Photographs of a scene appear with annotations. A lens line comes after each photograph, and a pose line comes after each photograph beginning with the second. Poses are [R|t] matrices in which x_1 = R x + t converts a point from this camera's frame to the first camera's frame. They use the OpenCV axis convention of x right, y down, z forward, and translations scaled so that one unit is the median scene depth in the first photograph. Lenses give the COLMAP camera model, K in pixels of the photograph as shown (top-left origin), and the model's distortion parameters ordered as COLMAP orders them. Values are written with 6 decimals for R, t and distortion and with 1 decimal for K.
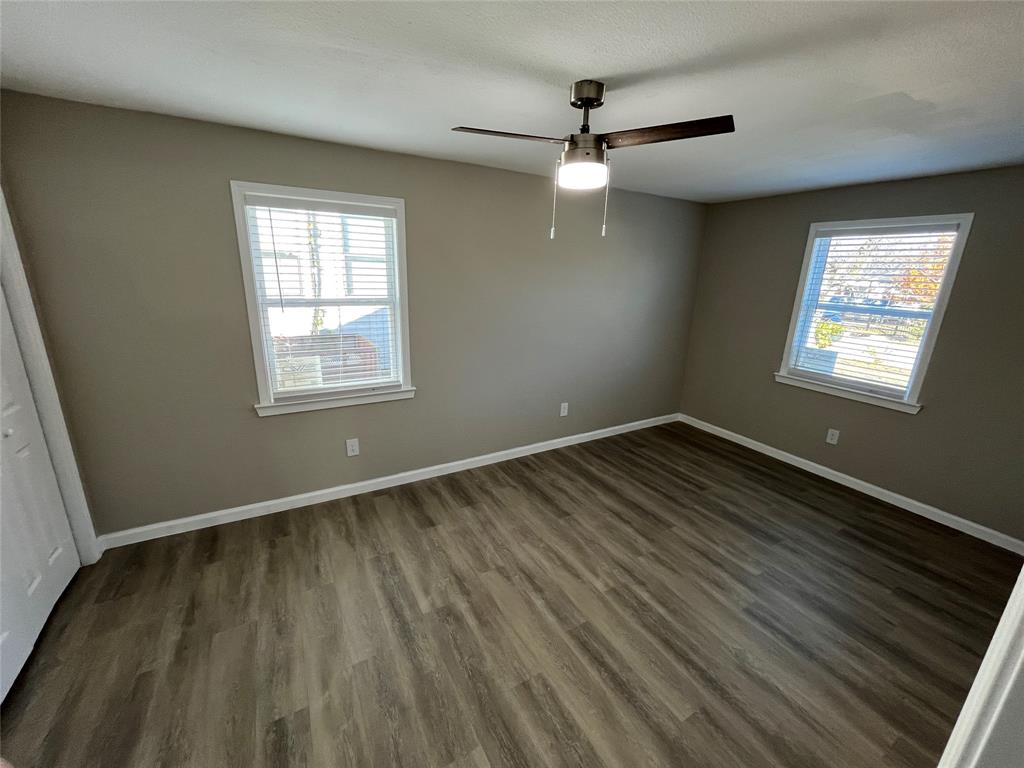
lens RADIAL K [[414.1, 0, 512.0], [0, 414.1, 384.0], [0, 0, 1]] dist [-0.000995, -0.000409]
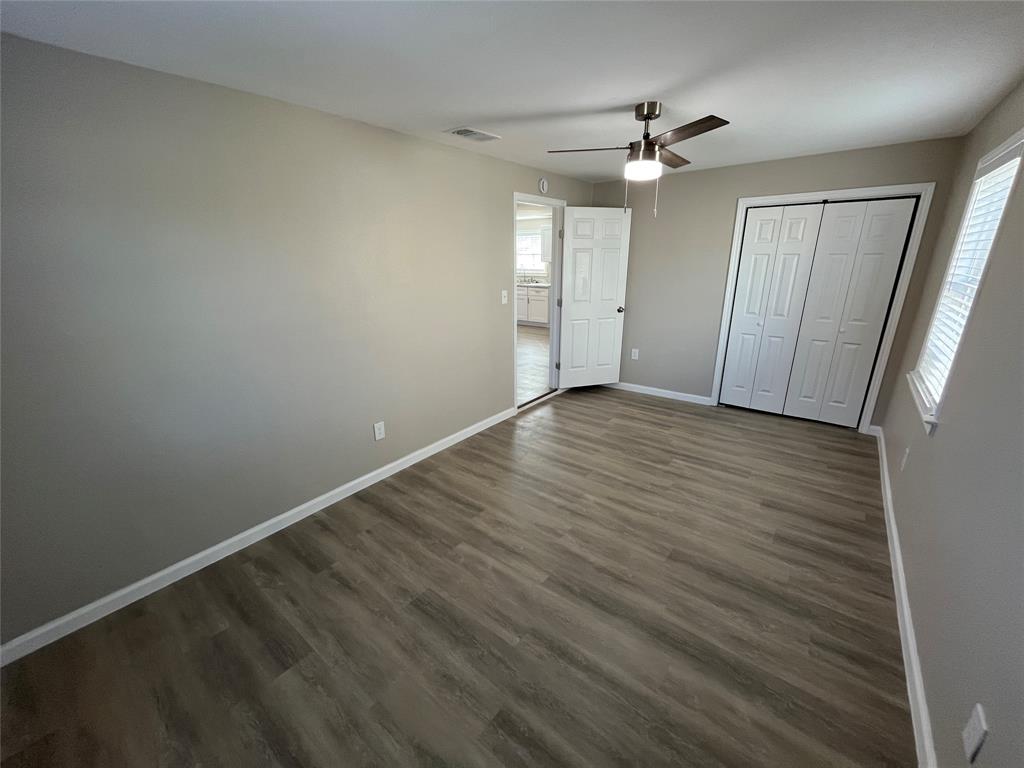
lens RADIAL K [[414.1, 0, 512.0], [0, 414.1, 384.0], [0, 0, 1]] dist [-0.000995, -0.000409]
pose [[-0.928279, 0.090812, -0.360625, 0.758126], [-0.117415, 0.848553, 0.515919, -0.372779], [0.352861, 0.521260, -0.777031, 1.524972]]
